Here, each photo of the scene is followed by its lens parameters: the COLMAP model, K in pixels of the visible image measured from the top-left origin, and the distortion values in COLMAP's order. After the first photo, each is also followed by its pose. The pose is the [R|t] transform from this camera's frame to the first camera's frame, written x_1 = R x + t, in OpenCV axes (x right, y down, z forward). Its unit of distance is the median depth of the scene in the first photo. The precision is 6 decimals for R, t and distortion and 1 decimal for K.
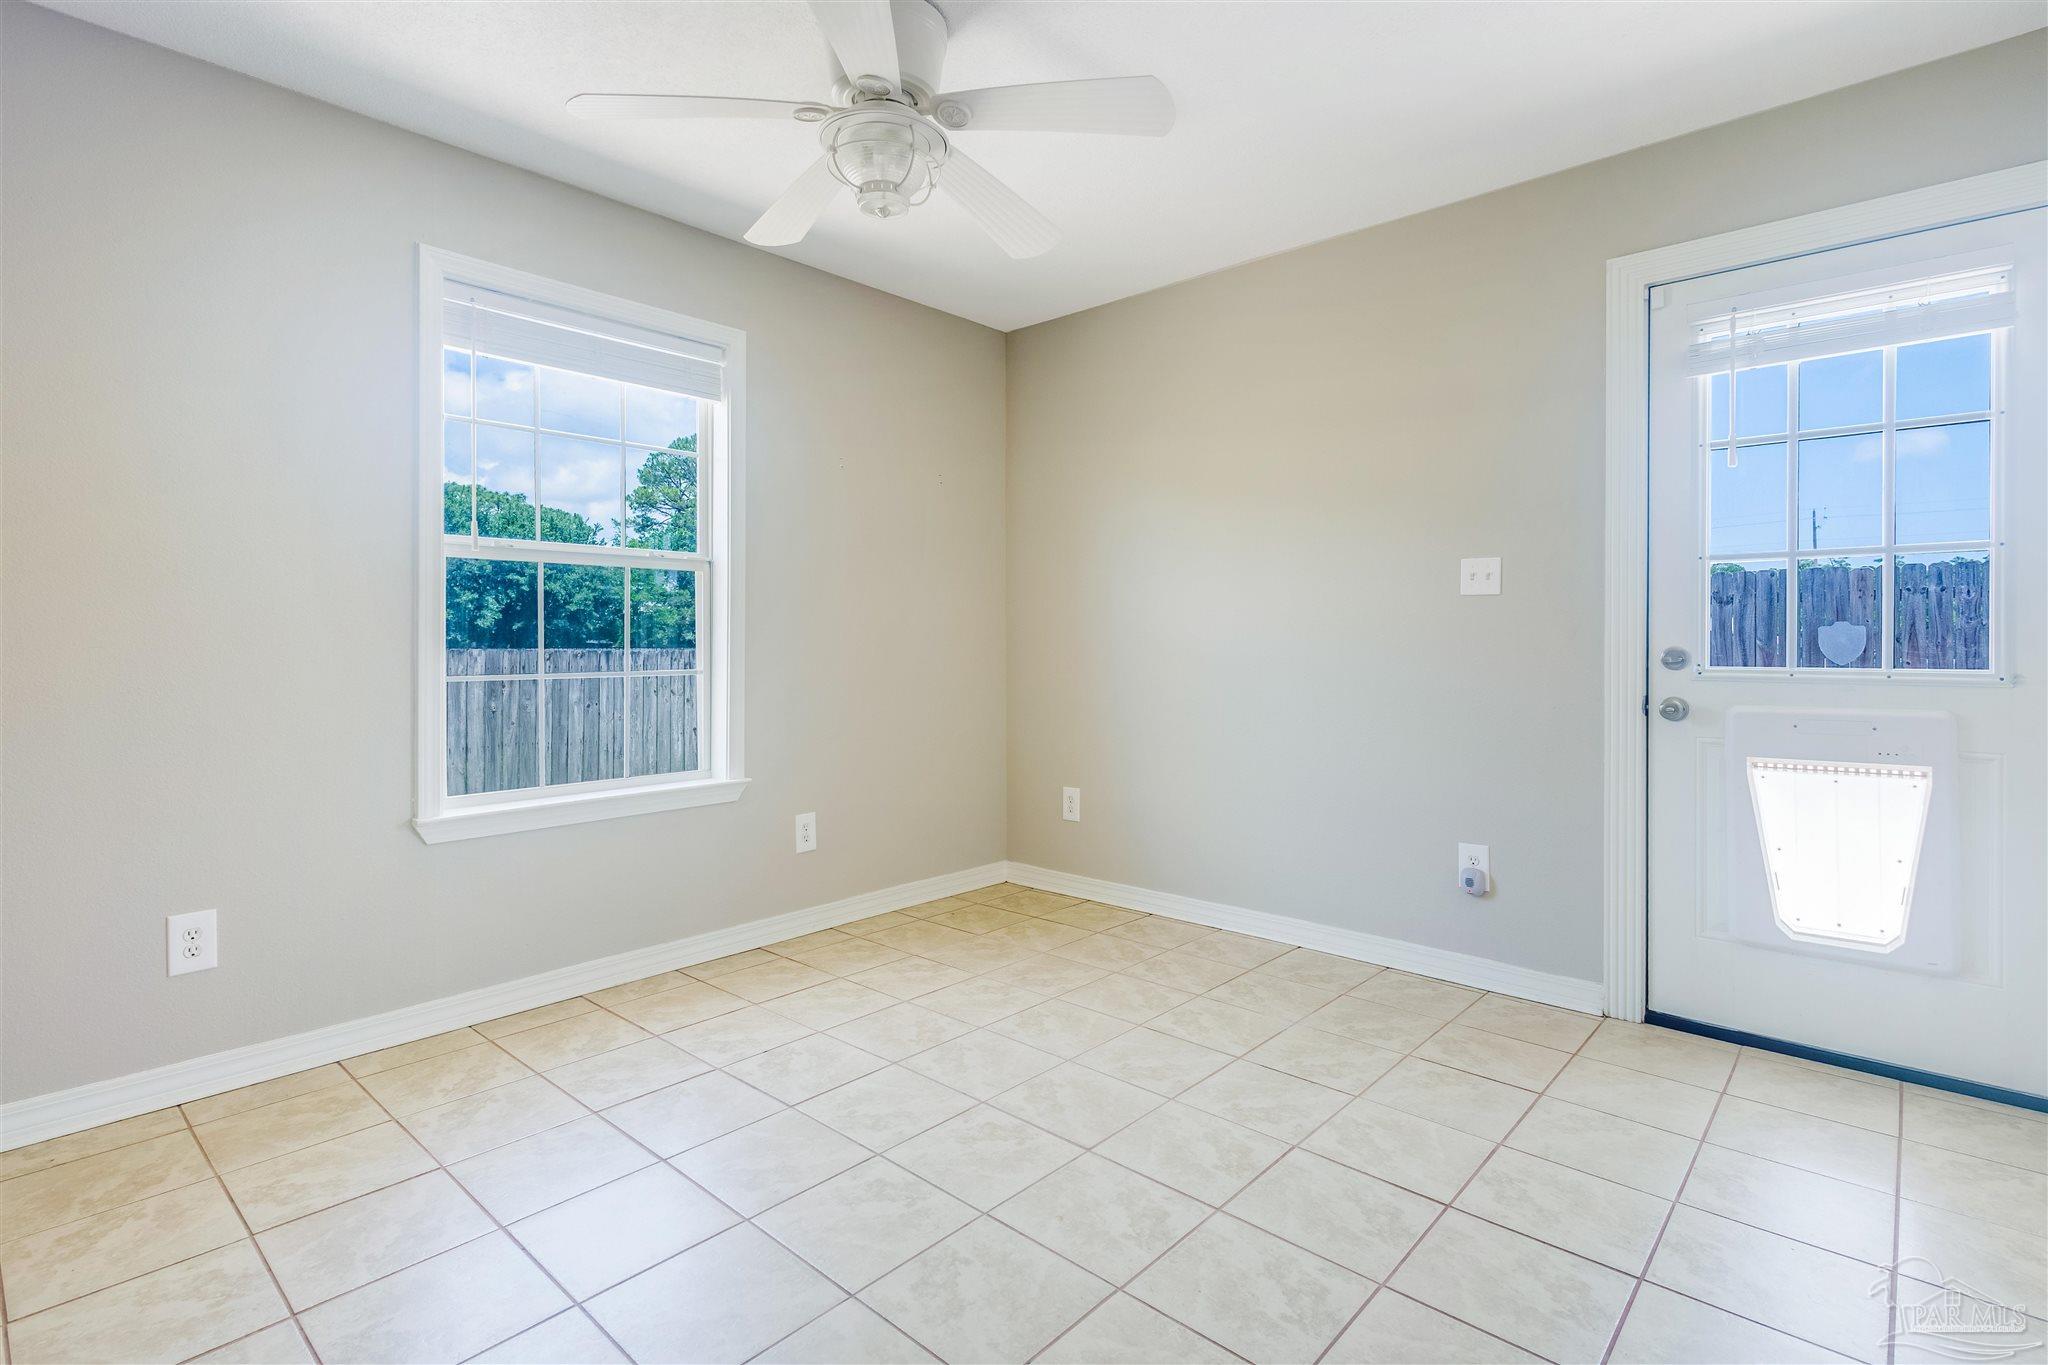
lens RADIAL K [[976.1, 0, 1079.6], [0, 976.1, 639.2], [0, 0, 1]] dist [0.005915, -0.000771]
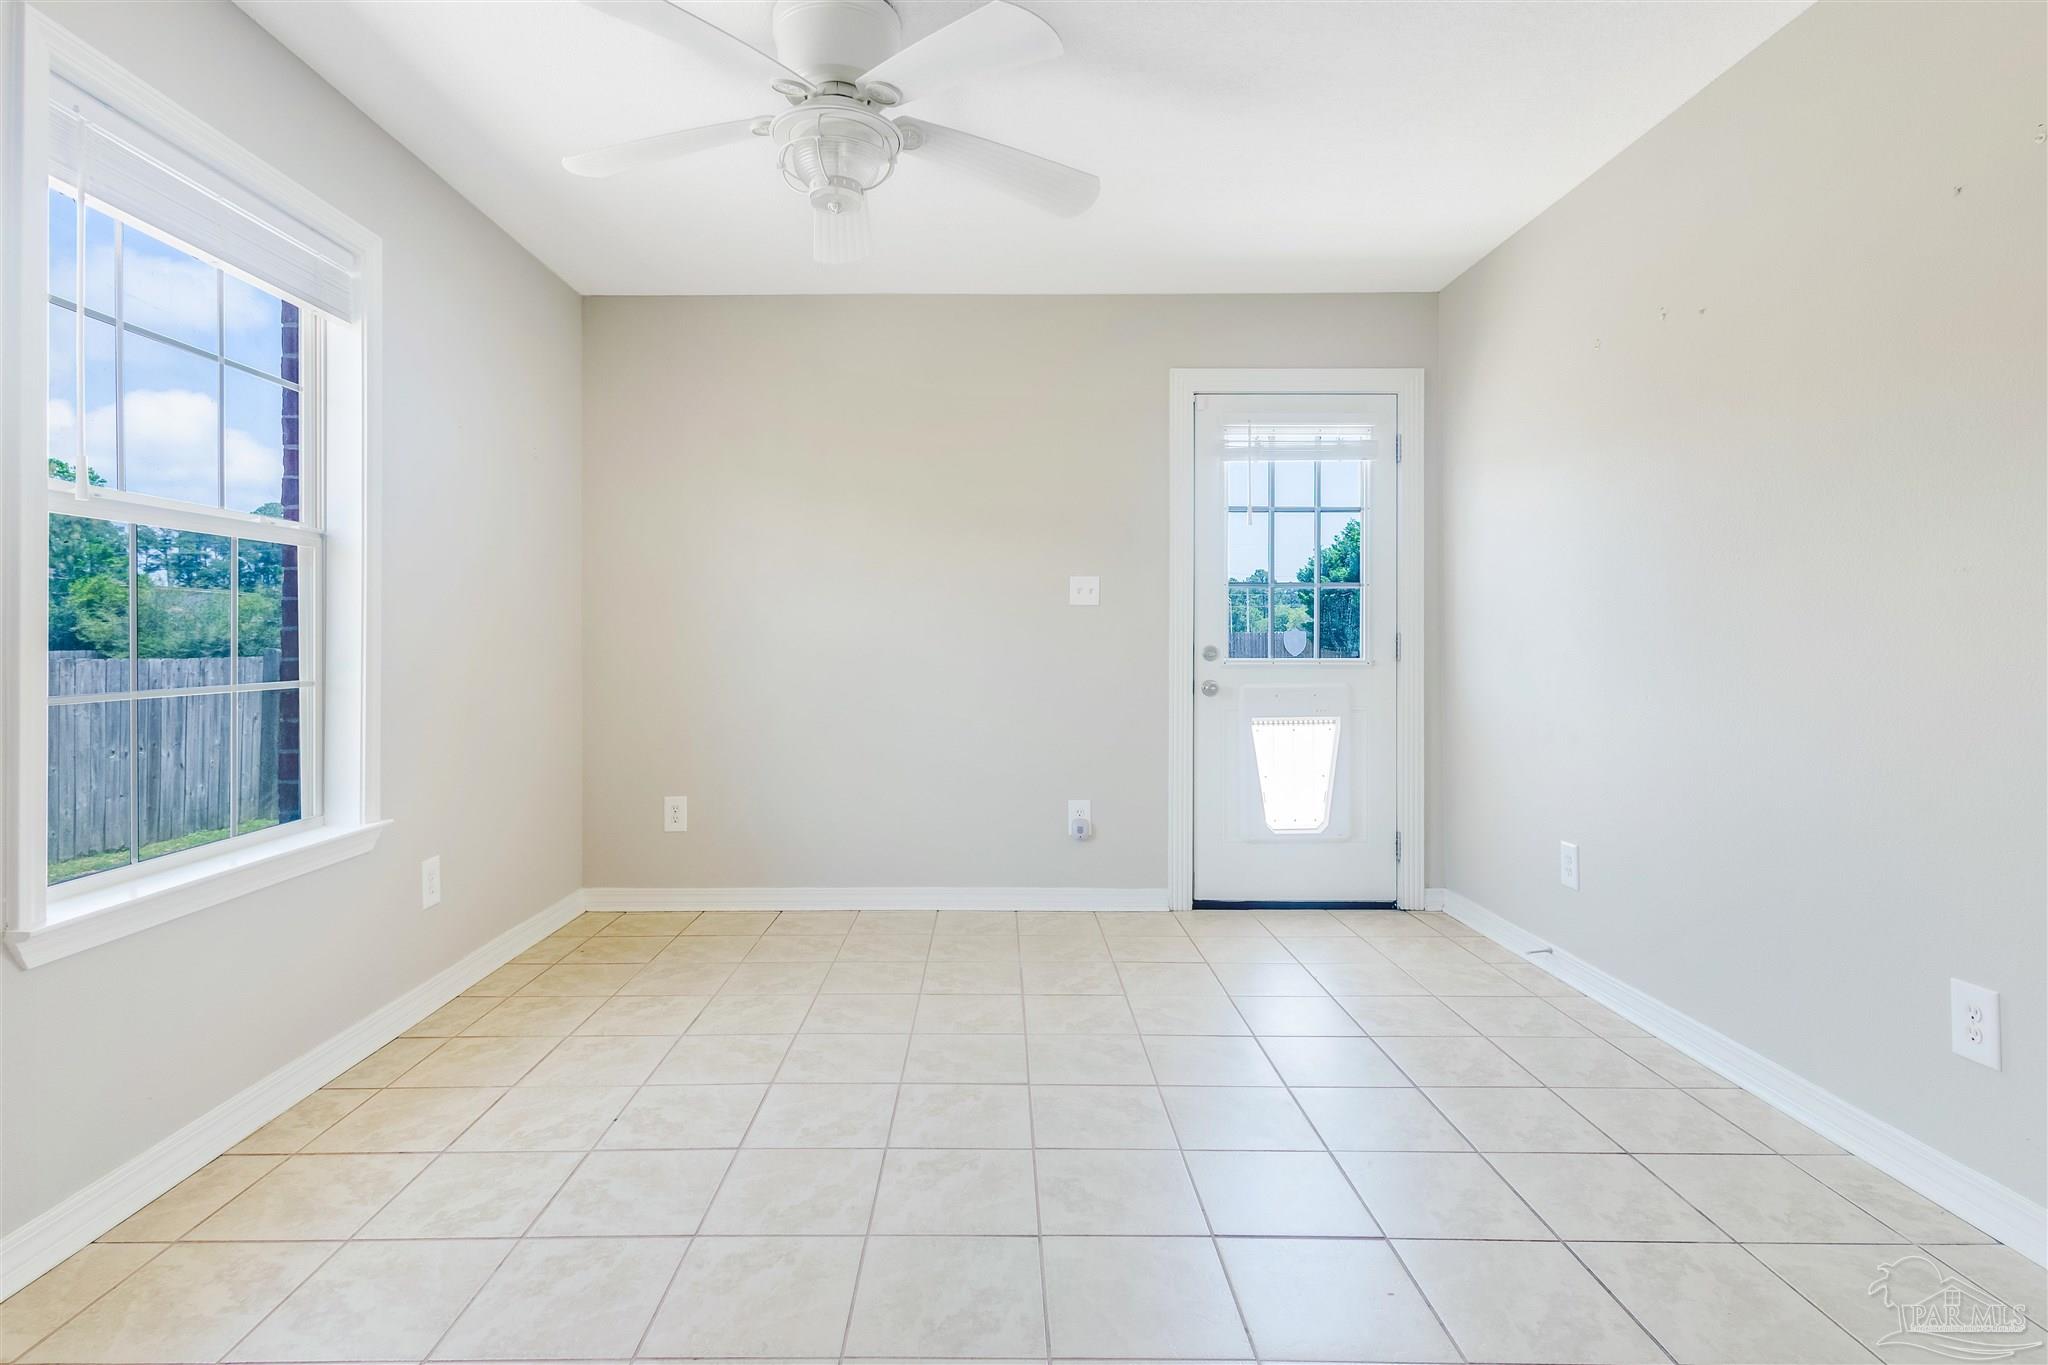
lens RADIAL K [[958.0, 0, 1054.3], [0, 958.0, 632.6], [0, 0, 1]] dist [0.003133, 0.000541]
pose [[0.745134, 0.005756, 0.666890, -0.504472], [-0.002919, 0.999981, -0.005370, -0.002591], [-0.666908, 0.002055, 0.745137, 0.095249]]
